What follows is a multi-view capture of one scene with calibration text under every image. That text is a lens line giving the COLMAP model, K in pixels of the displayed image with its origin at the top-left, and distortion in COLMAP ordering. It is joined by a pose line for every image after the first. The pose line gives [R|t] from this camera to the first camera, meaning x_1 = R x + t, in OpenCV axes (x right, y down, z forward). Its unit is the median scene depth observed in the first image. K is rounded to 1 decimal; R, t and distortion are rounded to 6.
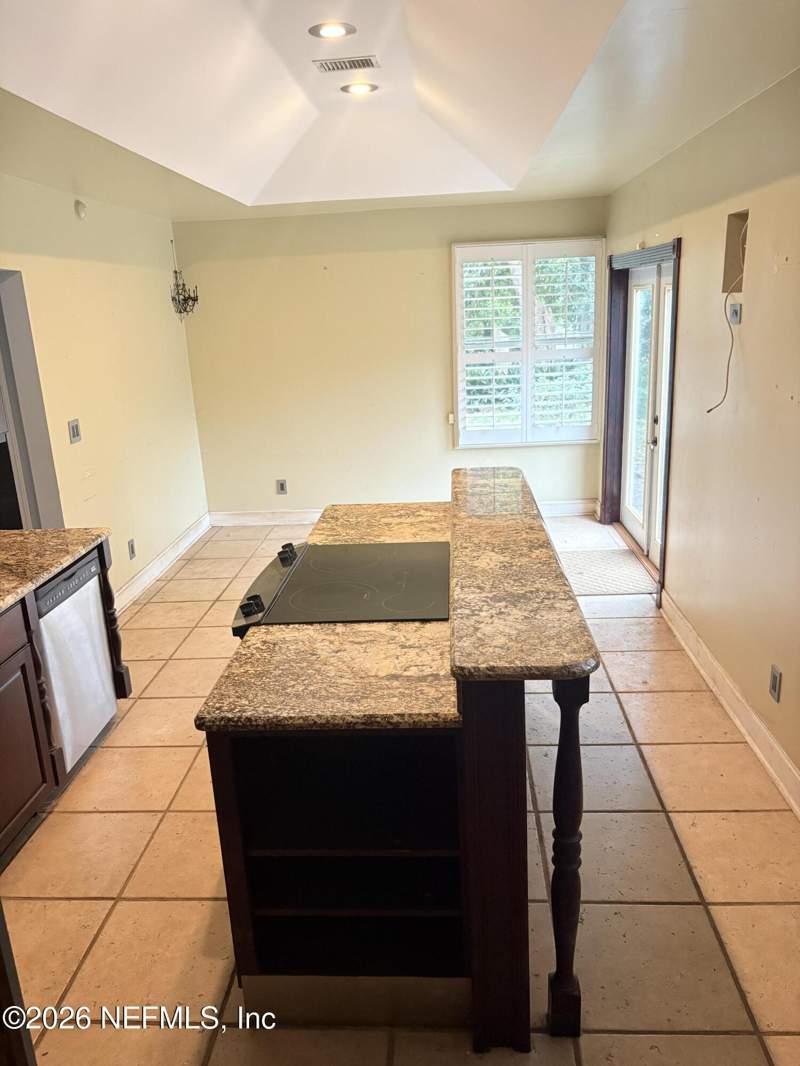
lens RADIAL K [[815.0, 0, 400.0], [0, 815.0, 533.0], [0, 0, 1]] dist [0.060316, -0.093060]
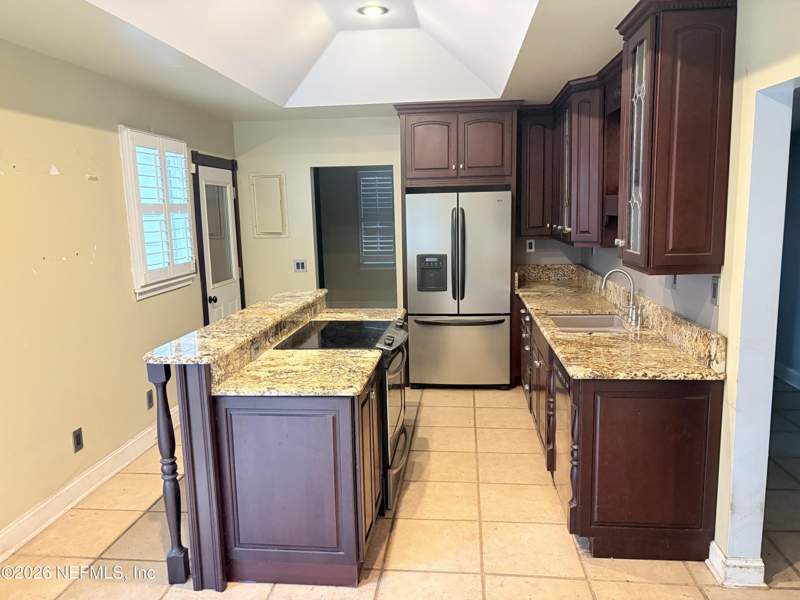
lens RADIAL K [[611.6, 0, 400.0], [0, 611.6, 300.0], [0, 0, 1]] dist [0.060316, -0.093060]
pose [[-0.997134, 0.051125, 0.055760, -0.191396], [0.069708, 0.907285, 0.414699, -0.423915], [-0.029389, 0.417397, -0.908249, 1.691184]]
